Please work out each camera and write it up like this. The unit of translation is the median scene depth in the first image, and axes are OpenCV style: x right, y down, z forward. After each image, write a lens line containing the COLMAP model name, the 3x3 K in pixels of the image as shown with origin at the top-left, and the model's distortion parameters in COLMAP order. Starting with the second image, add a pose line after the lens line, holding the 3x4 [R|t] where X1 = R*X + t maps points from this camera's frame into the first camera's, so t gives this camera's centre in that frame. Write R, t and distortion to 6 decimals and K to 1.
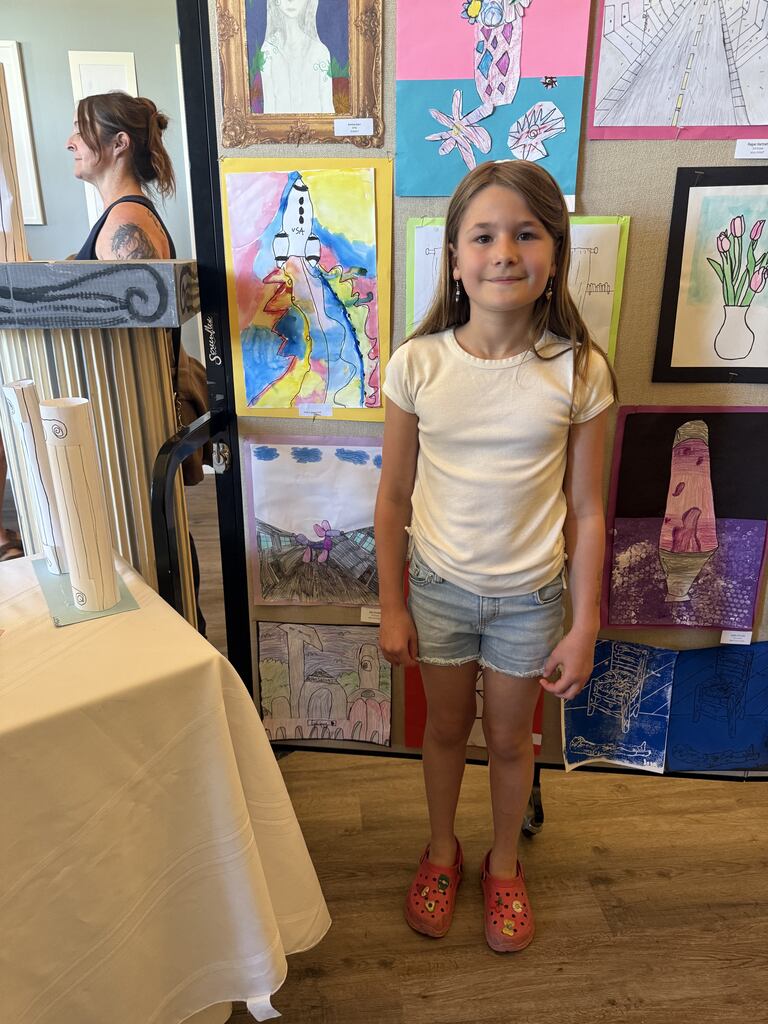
lens RADIAL K [[731.2, 0, 385.2], [0, 731.2, 514.6], [0, 0, 1]] dist [0.030081, -0.036083]
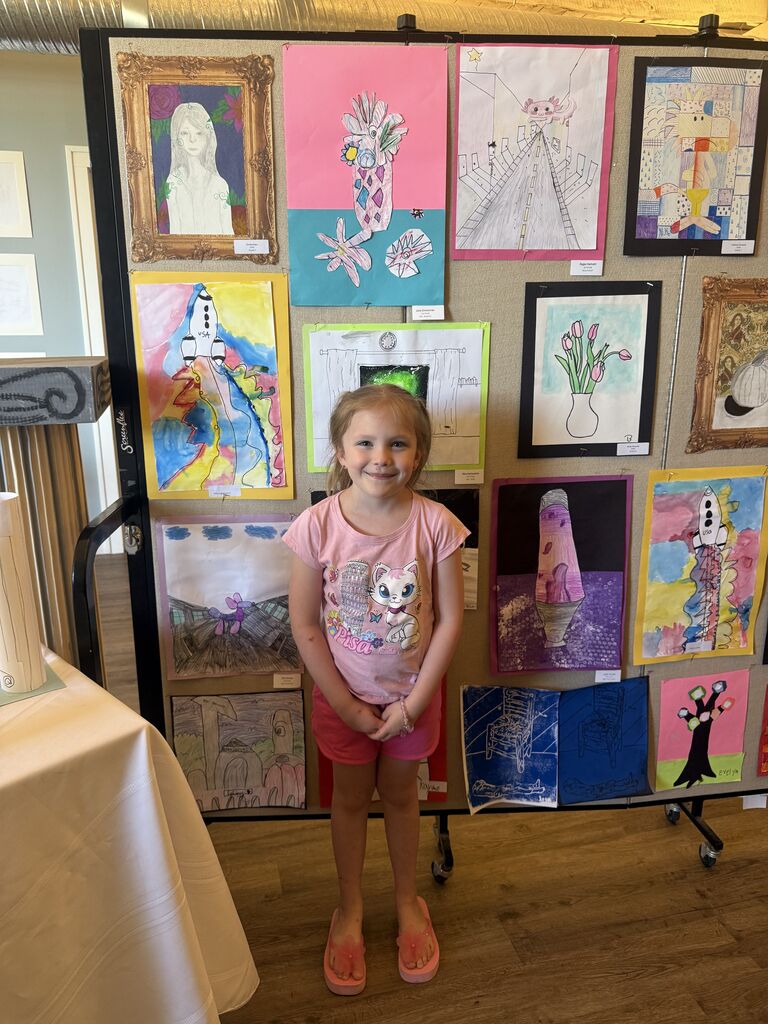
lens RADIAL K [[731.2, 0, 387.2], [0, 731.2, 509.3], [0, 0, 1]] dist [0.030081, -0.036083]
pose [[0.988403, -0.041416, 0.146093, -0.017468], [0.055931, 0.993742, -0.096687, 0.001720], [-0.141175, 0.103737, 0.984535, -0.109412]]
